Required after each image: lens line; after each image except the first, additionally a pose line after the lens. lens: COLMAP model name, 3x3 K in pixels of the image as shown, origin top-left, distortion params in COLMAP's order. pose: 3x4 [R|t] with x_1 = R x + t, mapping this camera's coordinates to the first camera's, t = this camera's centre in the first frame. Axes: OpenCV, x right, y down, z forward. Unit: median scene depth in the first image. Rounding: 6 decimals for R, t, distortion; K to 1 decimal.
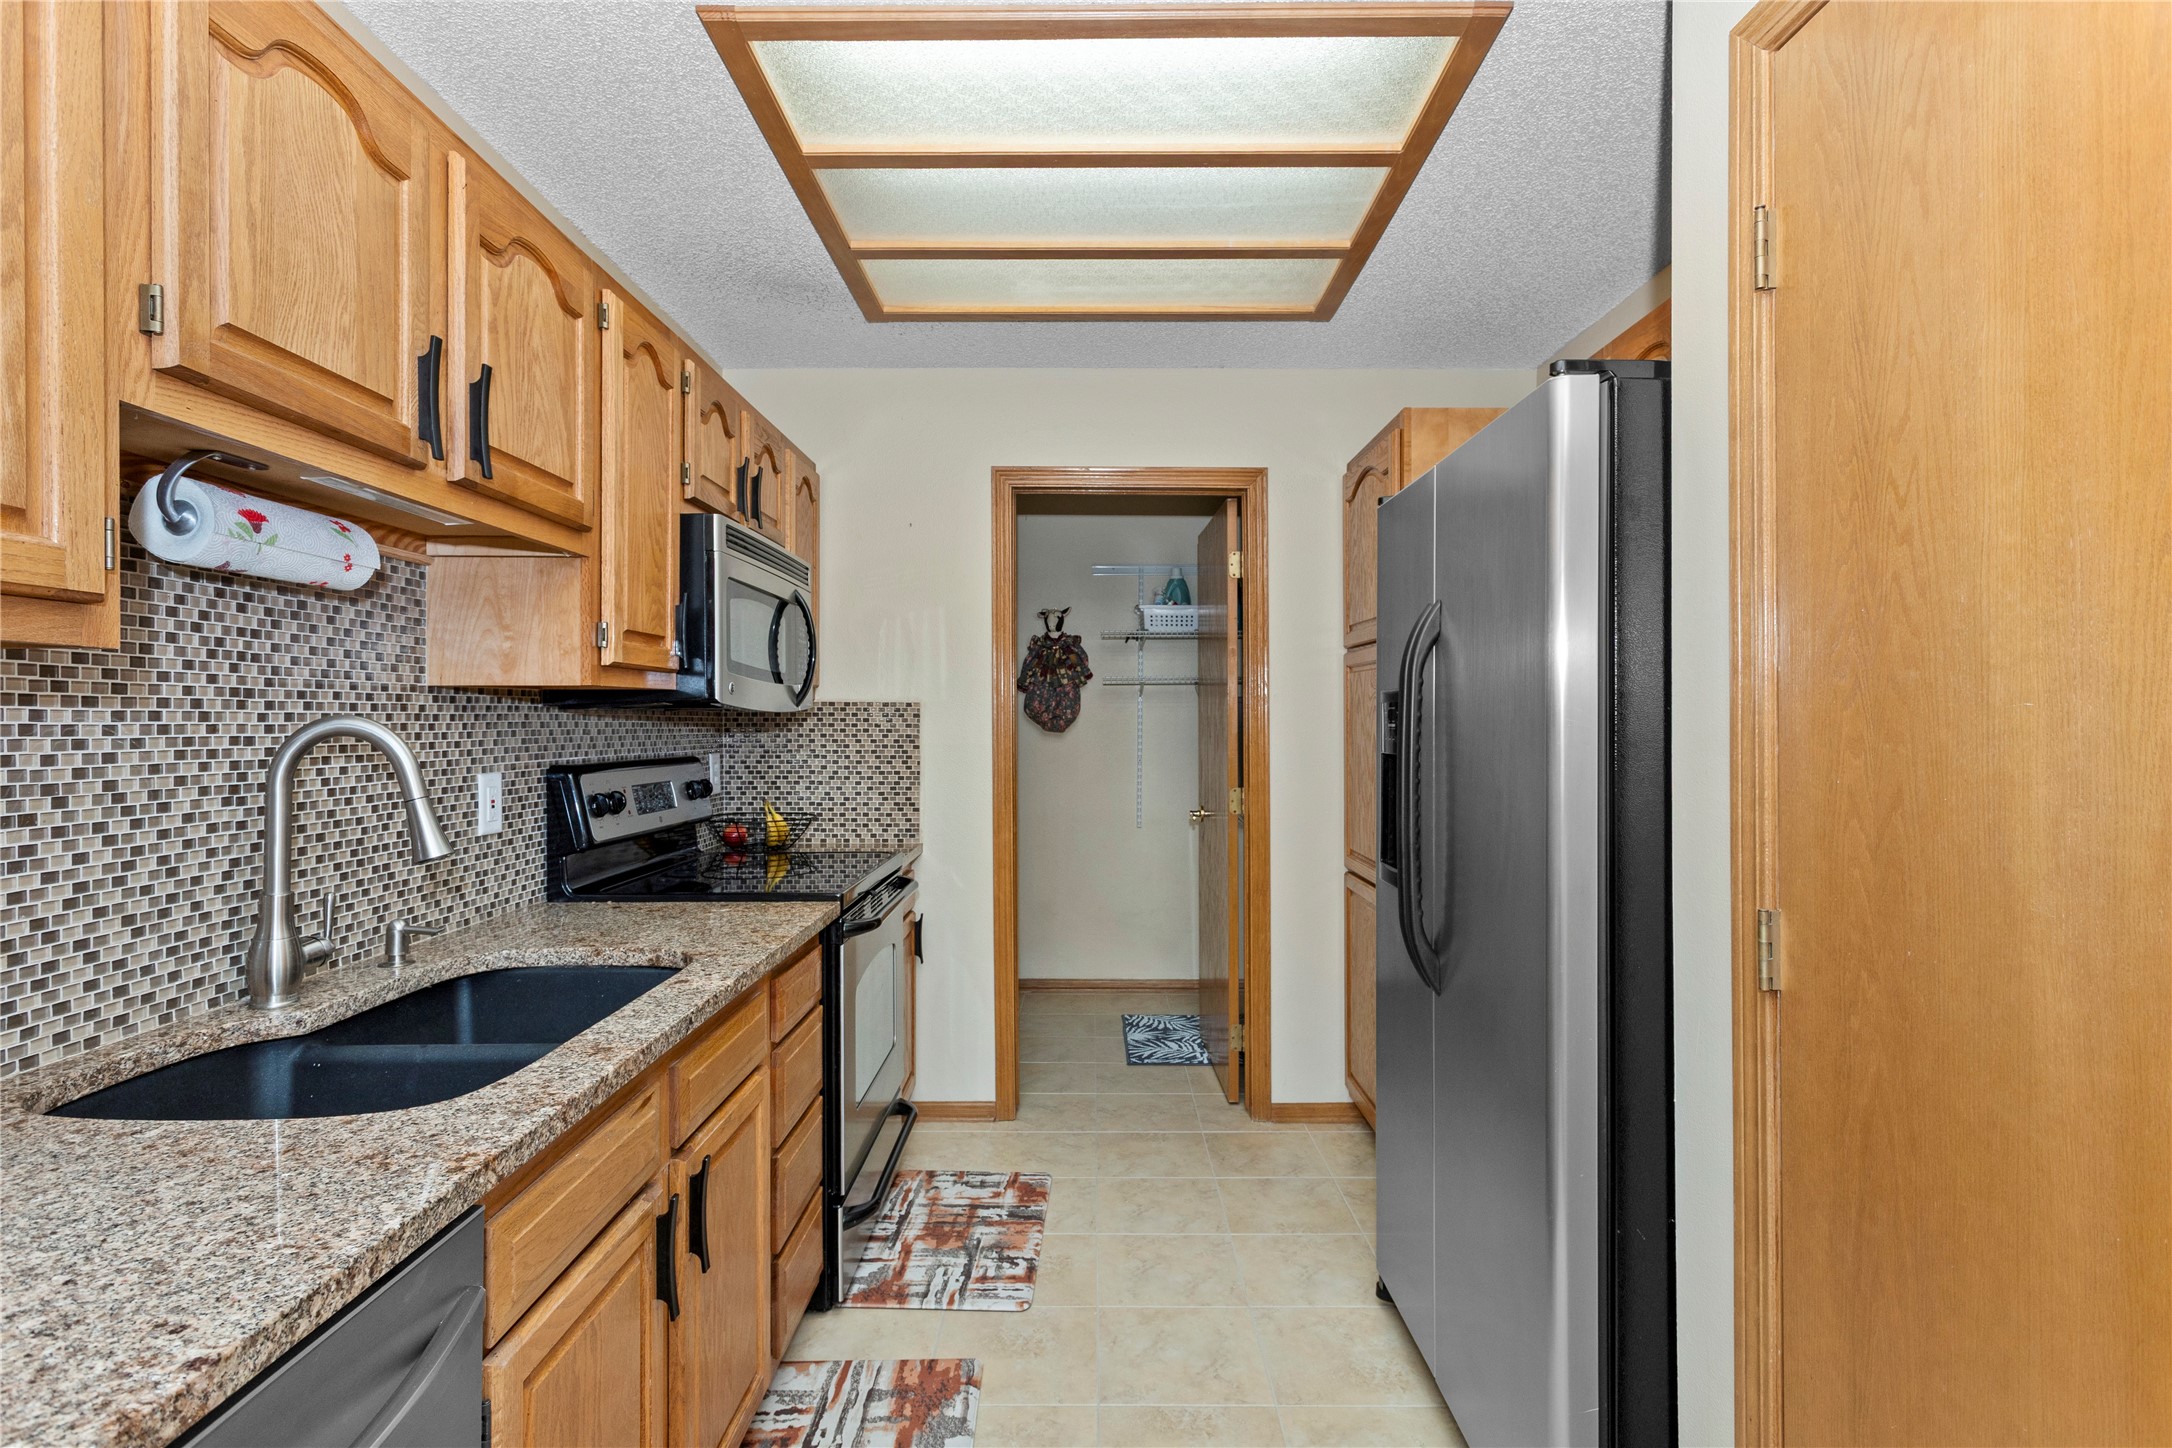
lens RADIAL K [[1051.5, 0, 1090.5], [0, 1051.5, 718.1], [0, 0, 1]] dist [0.001614, 0.003366]
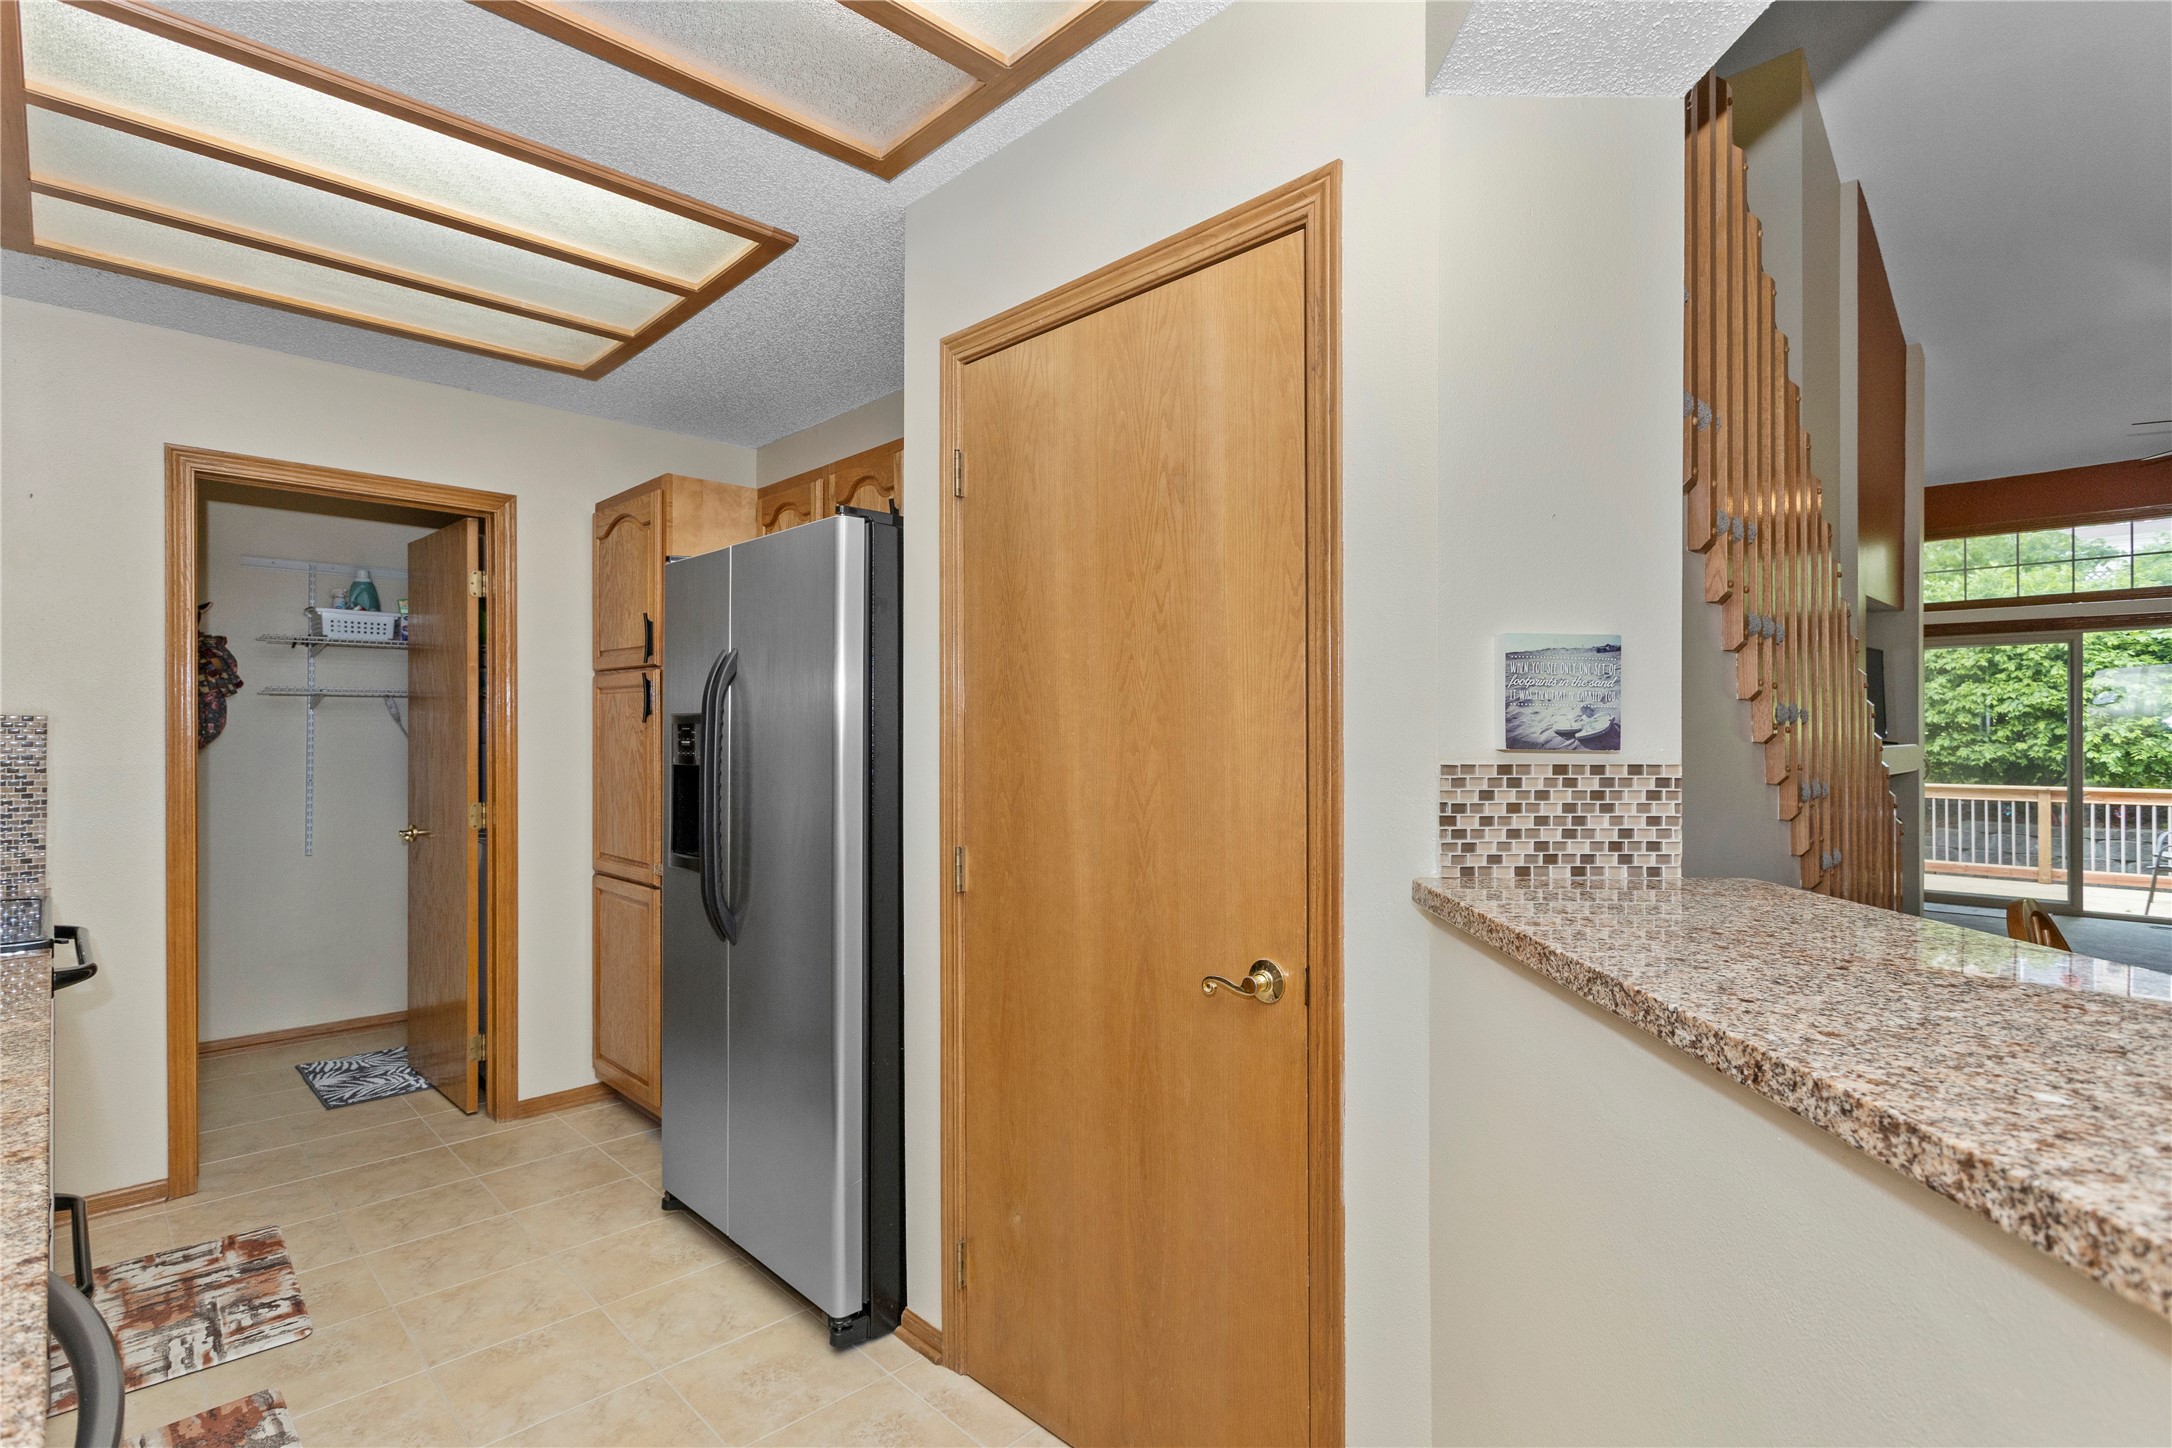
lens RADIAL K [[1051.5, 0, 1080.5], [0, 1051.5, 736.2], [0, 0, 1]] dist [0.001614, 0.003366]
pose [[0.720338, -0.001238, 0.693622, -0.253407], [-0.002456, 0.999988, 0.004336, -0.007128], [-0.693619, -0.004827, 0.720326, -0.239911]]
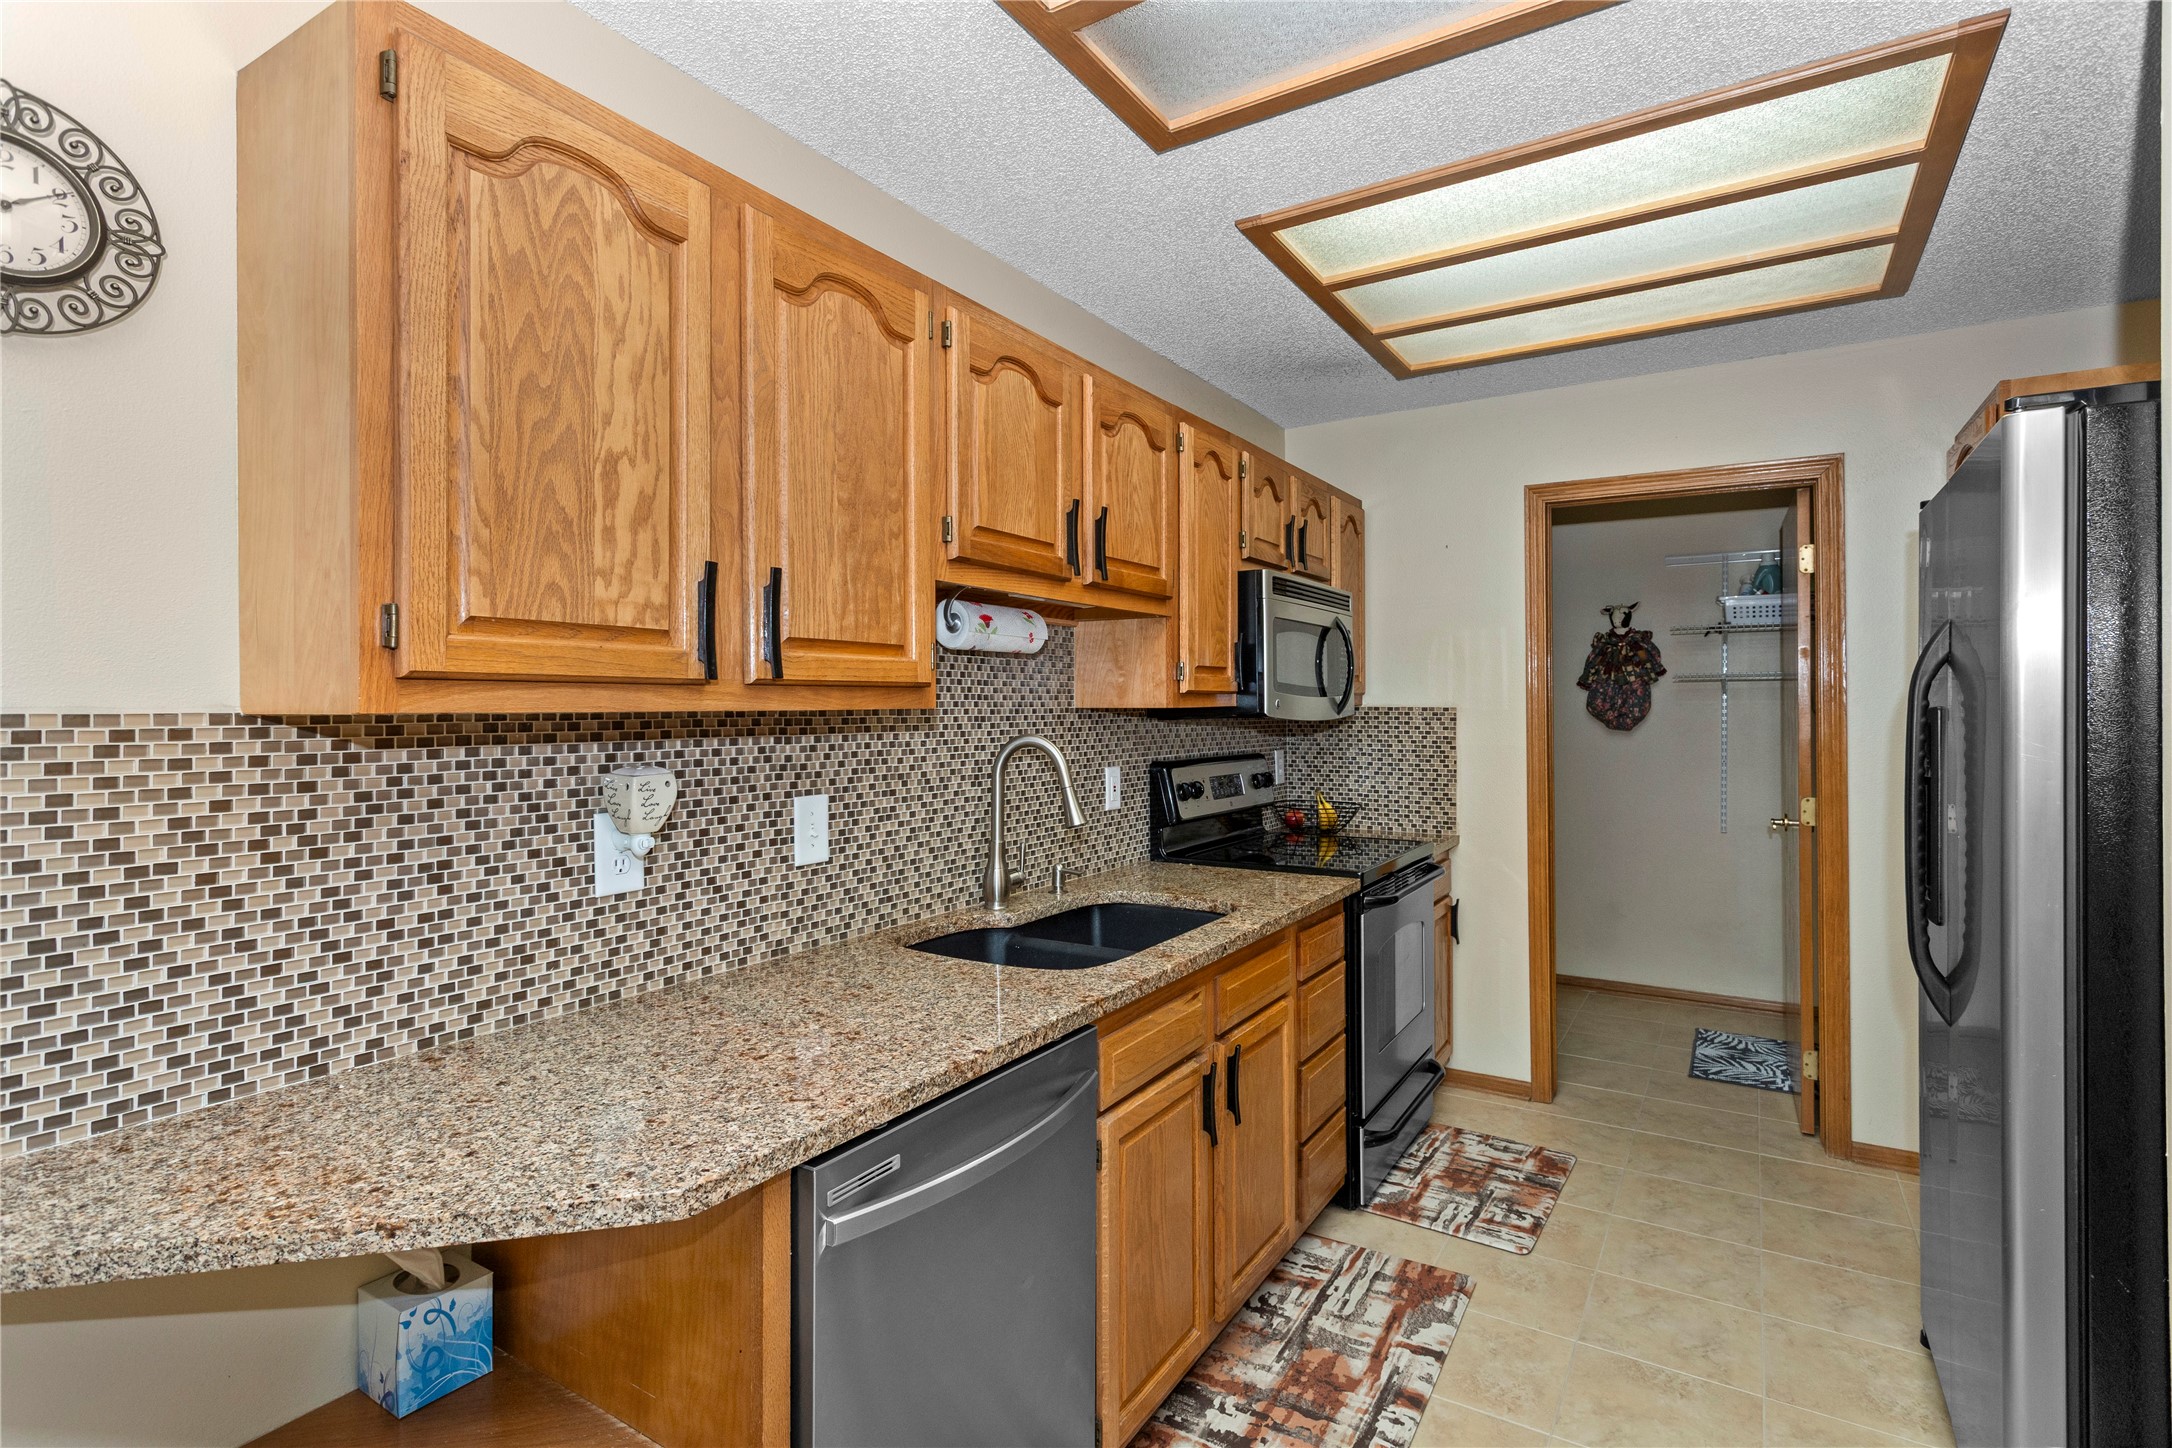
lens RADIAL K [[1051.5, 0, 1090.9], [0, 1051.5, 708.0], [0, 0, 1]] dist [0.001614, 0.003366]
pose [[0.848847, -0.000467, -0.528639, 0.157966], [0.003788, 0.999979, 0.005199, -0.035259], [0.528625, -0.006416, 0.848831, -0.225579]]
